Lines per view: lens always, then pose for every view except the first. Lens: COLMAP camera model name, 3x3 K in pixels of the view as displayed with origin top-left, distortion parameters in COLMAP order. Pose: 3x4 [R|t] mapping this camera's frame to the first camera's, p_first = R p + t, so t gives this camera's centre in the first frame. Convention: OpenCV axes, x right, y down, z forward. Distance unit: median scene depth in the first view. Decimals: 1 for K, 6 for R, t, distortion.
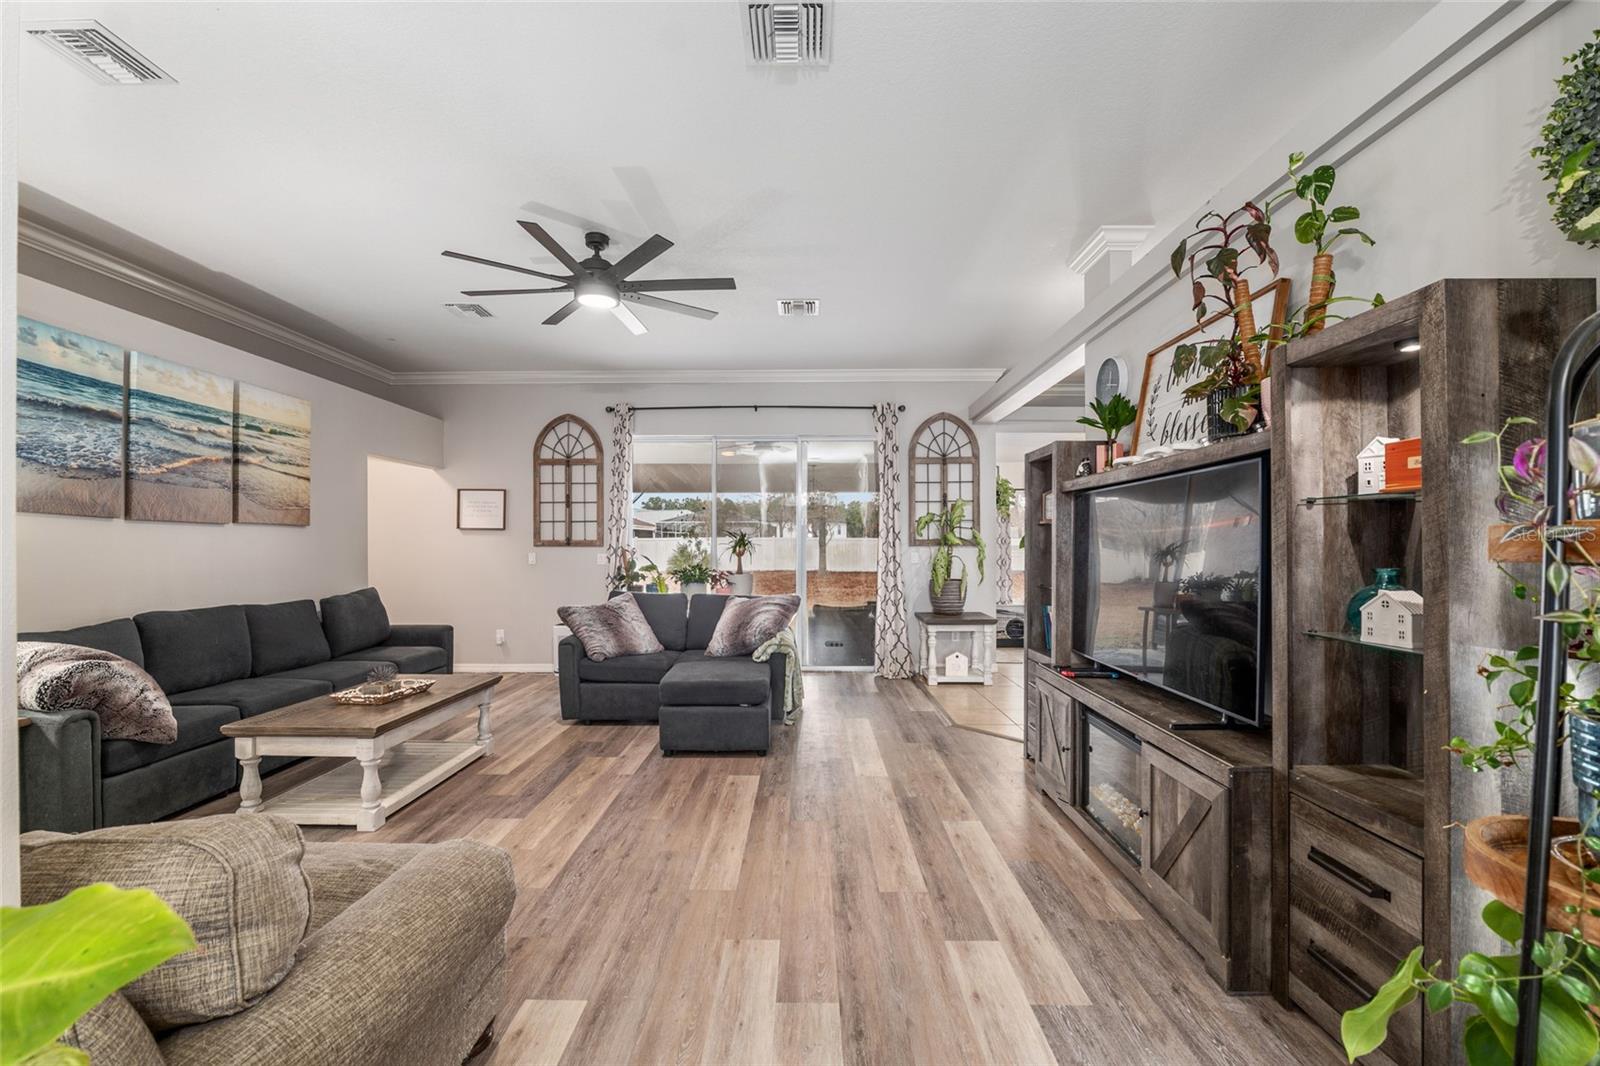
lens RADIAL K [[658.2, 0, 800.0], [0, 658.2, 533.0], [0, 0, 1]] dist [-0.012699, 0.000280]
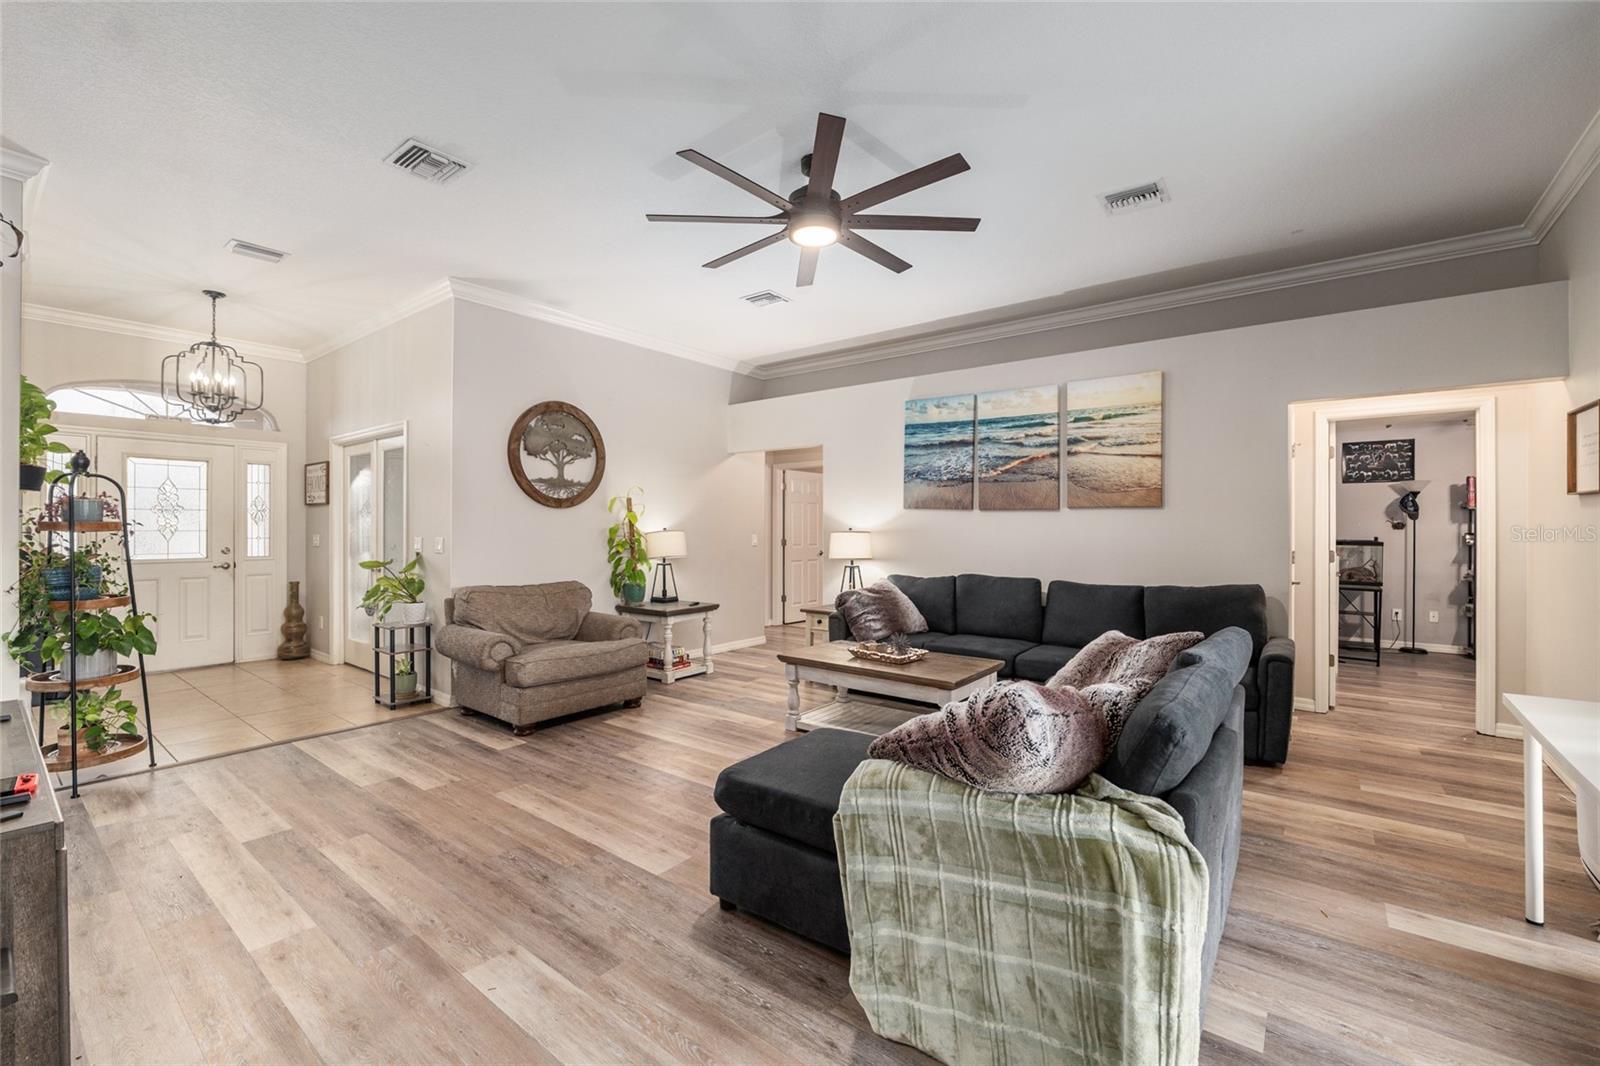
lens RADIAL K [[658.2, 0, 800.0], [0, 658.2, 533.0], [0, 0, 1]] dist [-0.012699, 0.000280]
pose [[-0.597121, 0.008677, -0.802105, 0.376446], [0.015409, 0.999881, -0.000655, 0.024843], [0.802004, -0.012751, -0.597183, 1.491910]]
